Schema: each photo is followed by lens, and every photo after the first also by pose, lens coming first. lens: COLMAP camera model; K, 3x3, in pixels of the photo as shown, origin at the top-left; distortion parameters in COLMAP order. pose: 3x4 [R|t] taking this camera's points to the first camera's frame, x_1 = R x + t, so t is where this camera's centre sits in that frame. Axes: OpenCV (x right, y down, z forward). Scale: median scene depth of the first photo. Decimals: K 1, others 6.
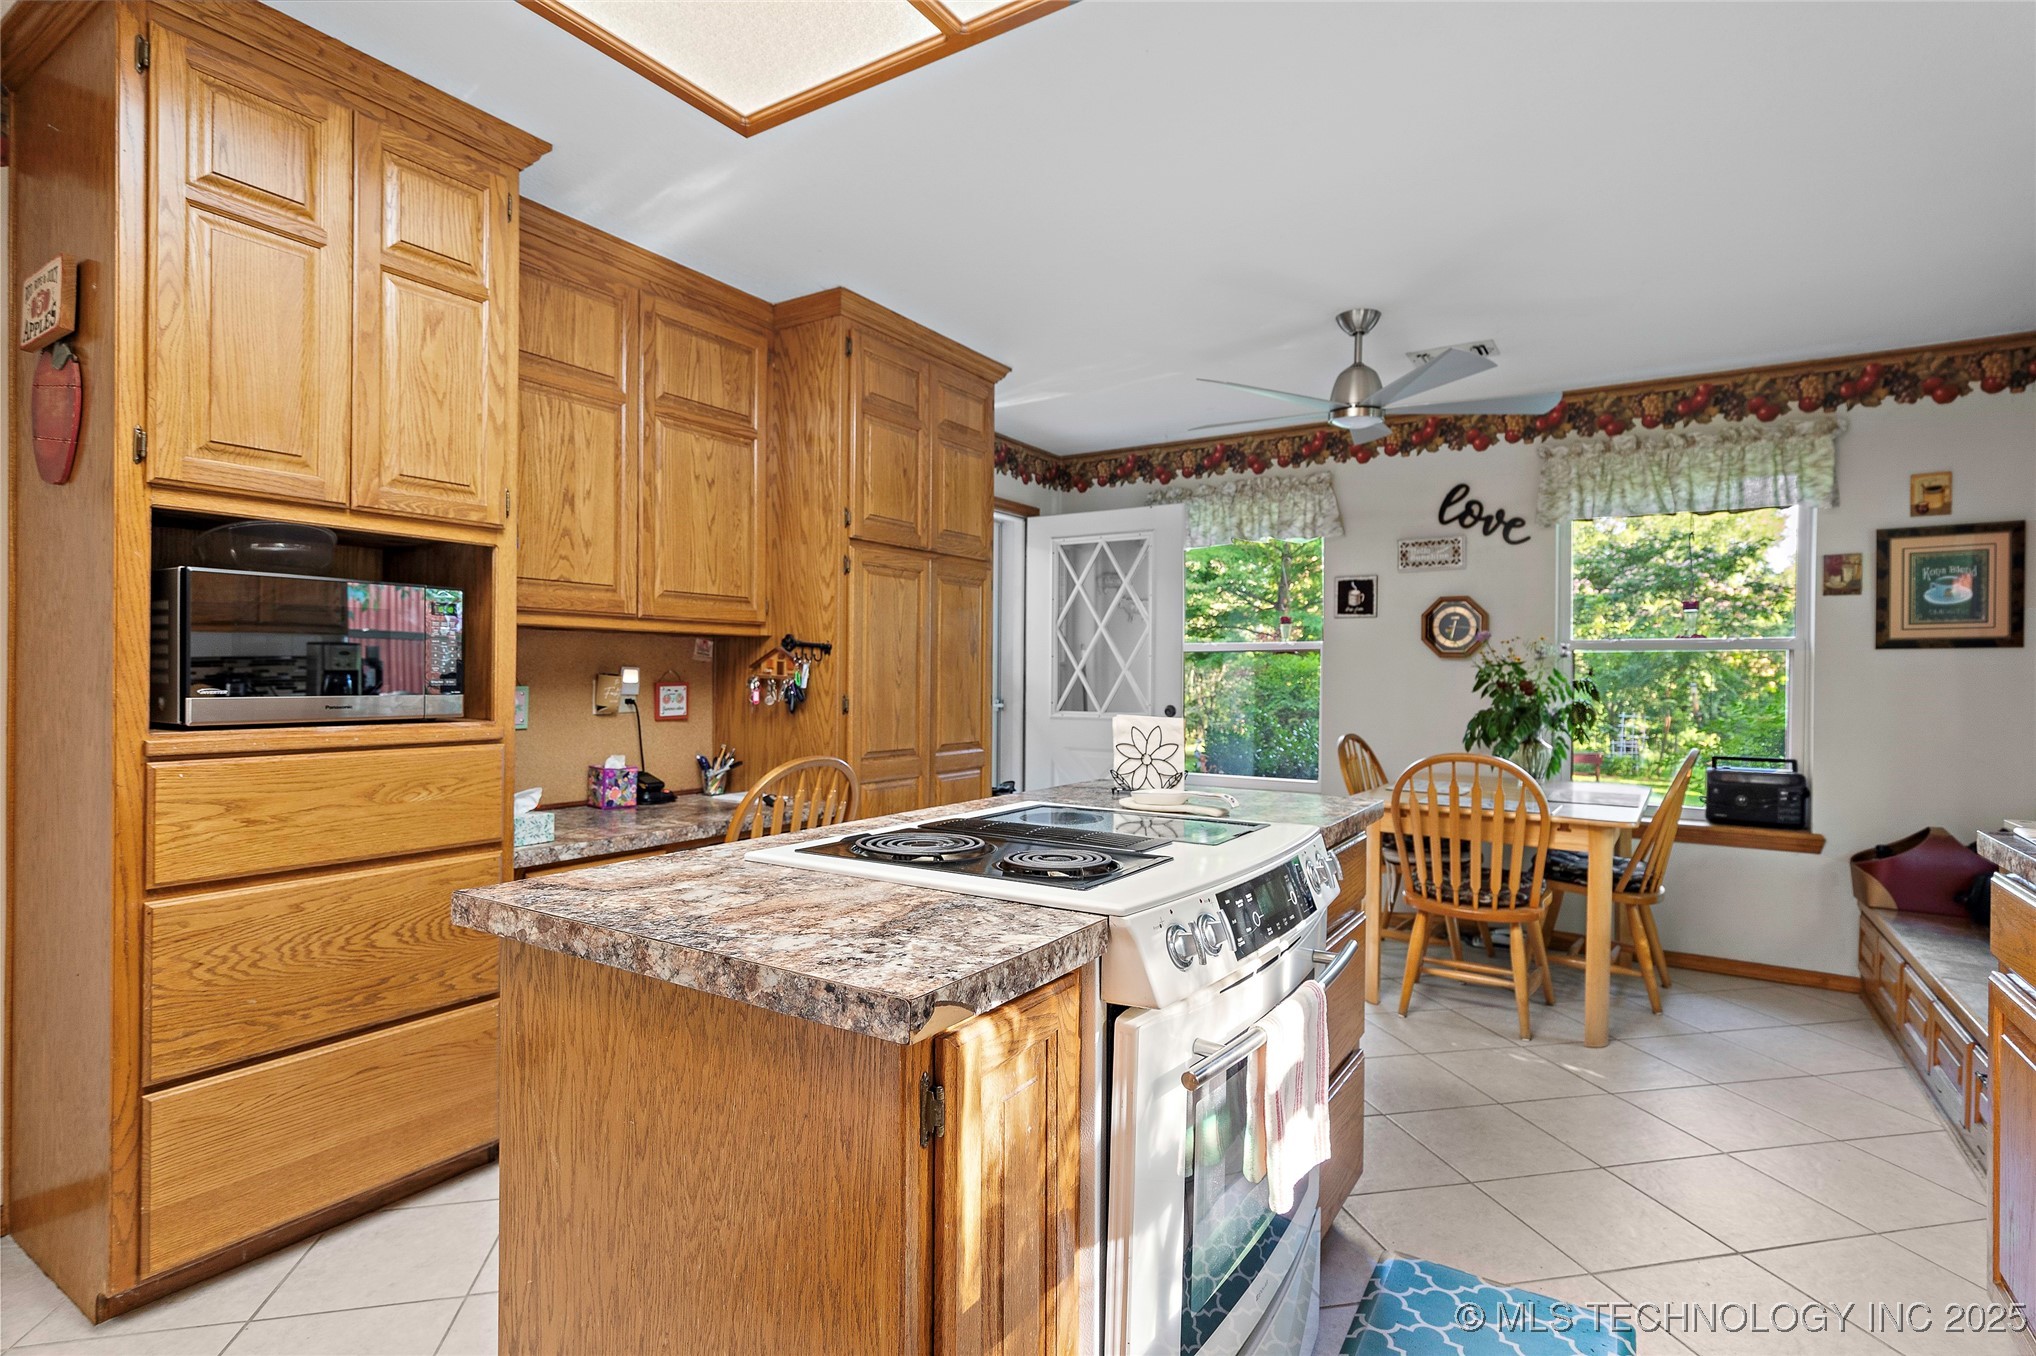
lens RADIAL K [[1012.2, 0, 1018.0], [0, 1012.2, 678.0], [0, 0, 1]] dist [0.000709, 0.000067]
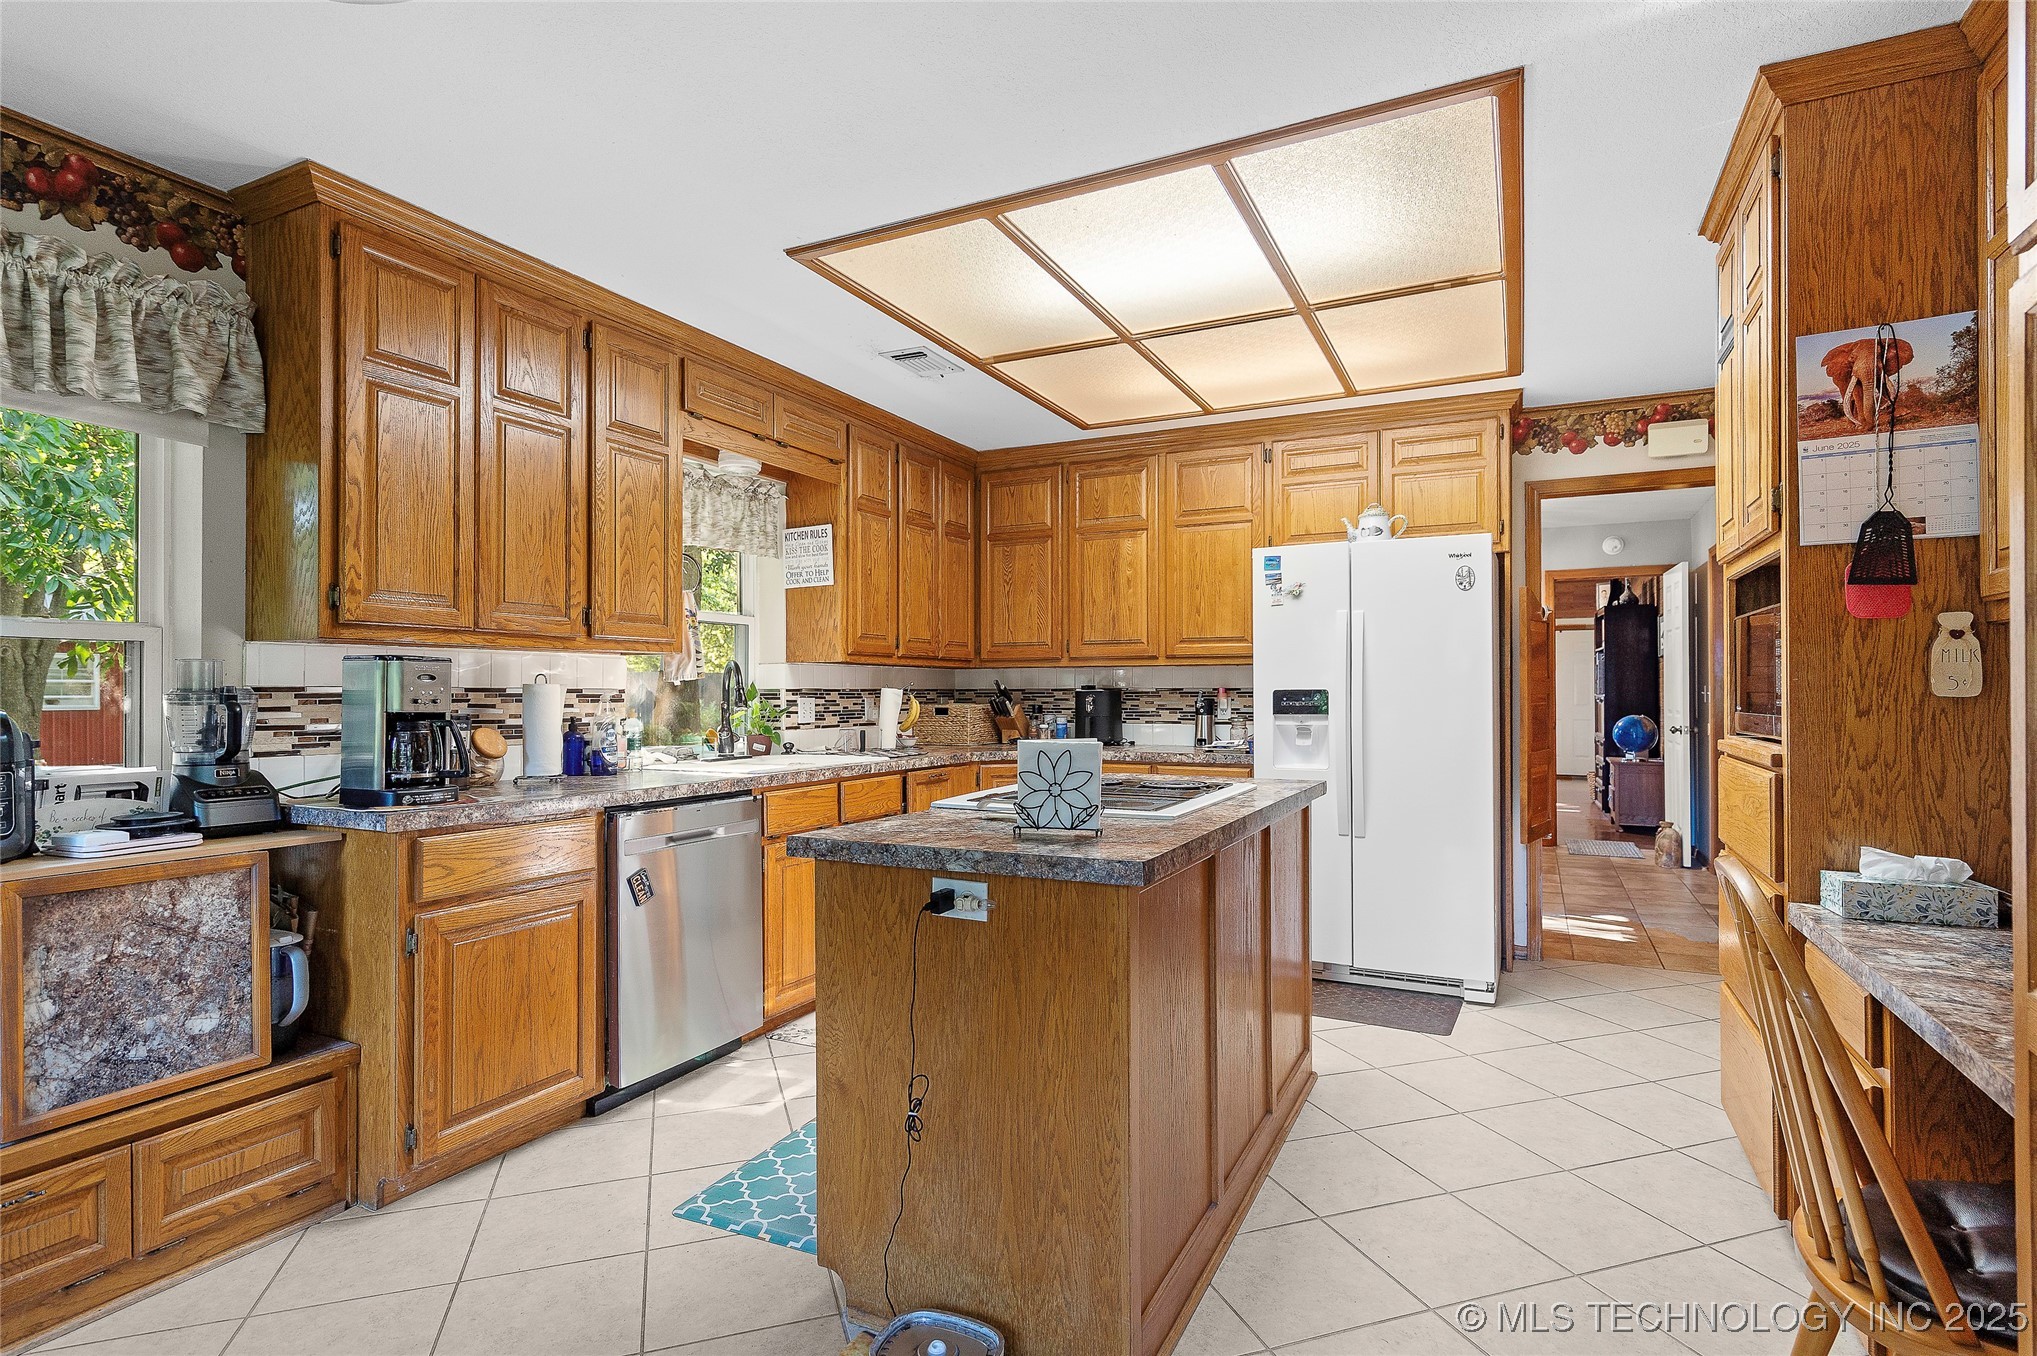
lens RADIAL K [[1018.3, 0, 1029.3], [0, 1018.3, 688.5], [0, 0, 1]] dist [0.000262, 0.000681]
pose [[-0.992303, -0.010469, -0.123388, 0.251653], [-0.010603, 0.999944, 0.000428, -0.002012], [0.123376, 0.001733, -0.992358, 1.819487]]
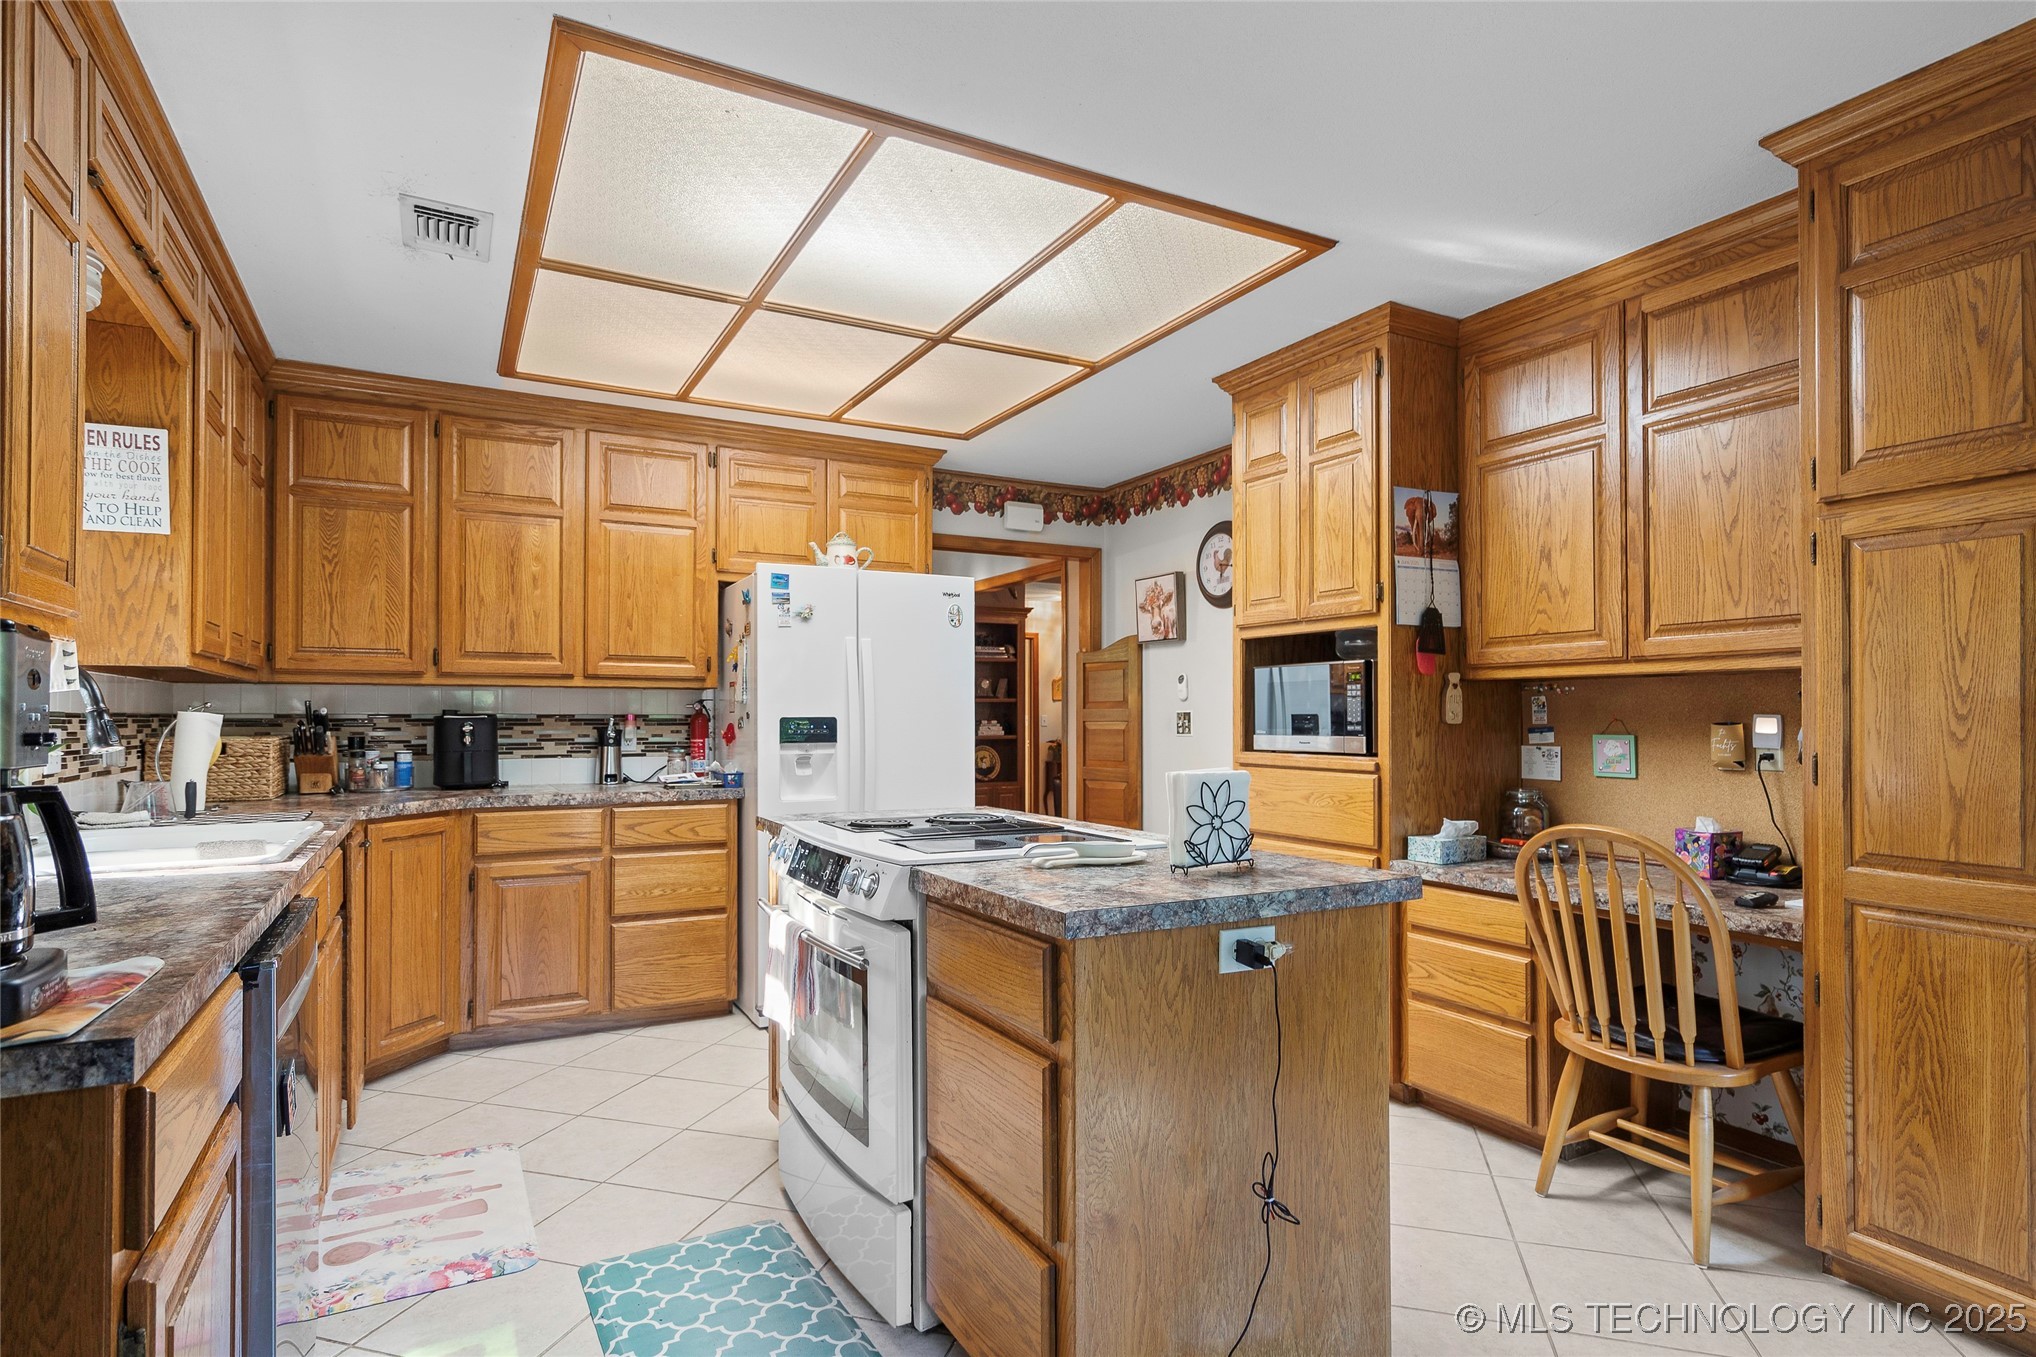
lens RADIAL K [[1039.4, 0, 1015.3], [0, 1039.4, 703.1], [0, 0, 1]] dist [0.000067, 0.000716]
pose [[-0.483970, -0.025696, -0.874707, 0.910169], [-0.011417, 0.999669, -0.023050, 0.008475], [0.875010, -0.001169, -0.484103, 1.253358]]
